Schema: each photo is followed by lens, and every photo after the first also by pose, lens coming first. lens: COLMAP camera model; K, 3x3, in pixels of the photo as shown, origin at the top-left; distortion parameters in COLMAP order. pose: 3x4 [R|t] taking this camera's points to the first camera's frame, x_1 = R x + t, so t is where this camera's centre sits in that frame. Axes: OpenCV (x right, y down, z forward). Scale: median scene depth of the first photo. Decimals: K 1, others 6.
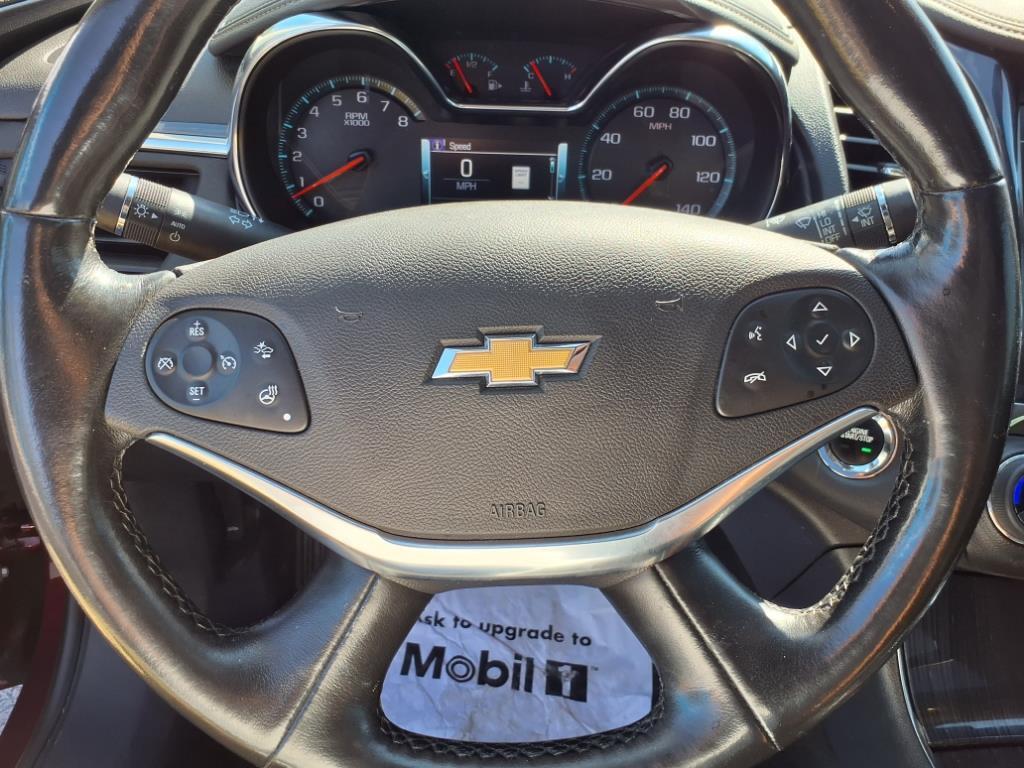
lens RADIAL K [[821.6, 0, 512.0], [0, 821.6, 384.0], [0, 0, 1]] dist [0.077467, -0.143139]
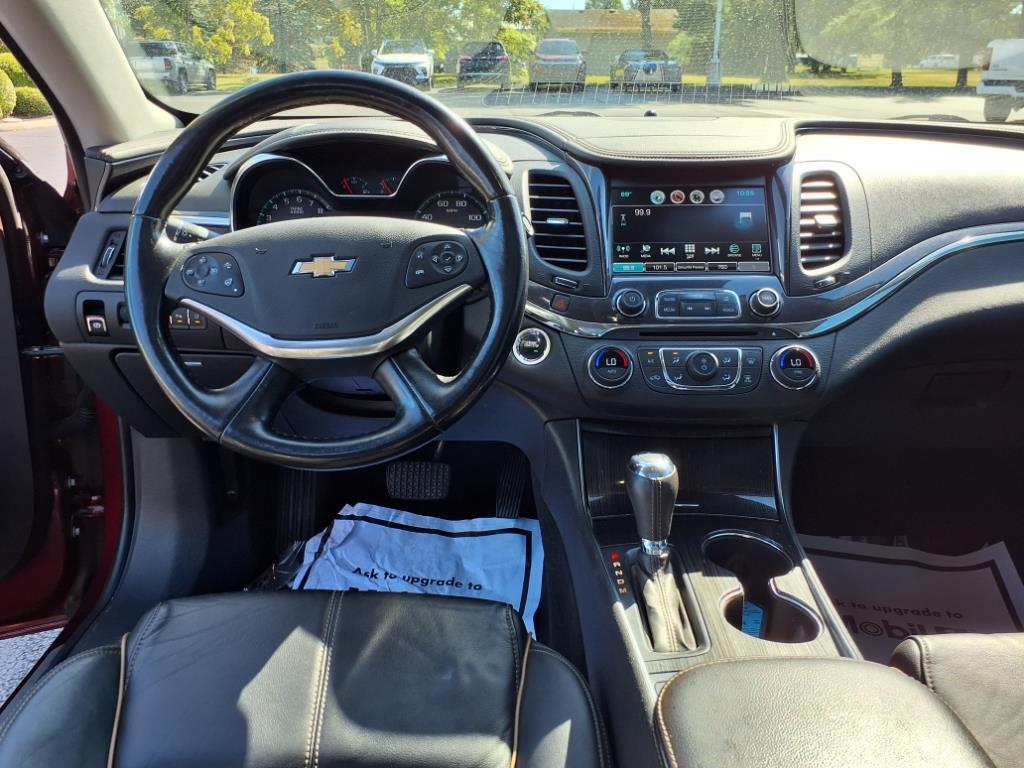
lens RADIAL K [[786.7, 0, 508.7], [0, 786.7, 382.2], [0, 0, 1]] dist [0.053479, -0.105004]
pose [[0.999409, -0.021242, -0.027014, 0.362578], [0.015282, 0.978796, -0.204268, 0.477544], [0.030780, 0.203735, 0.978542, -0.750119]]
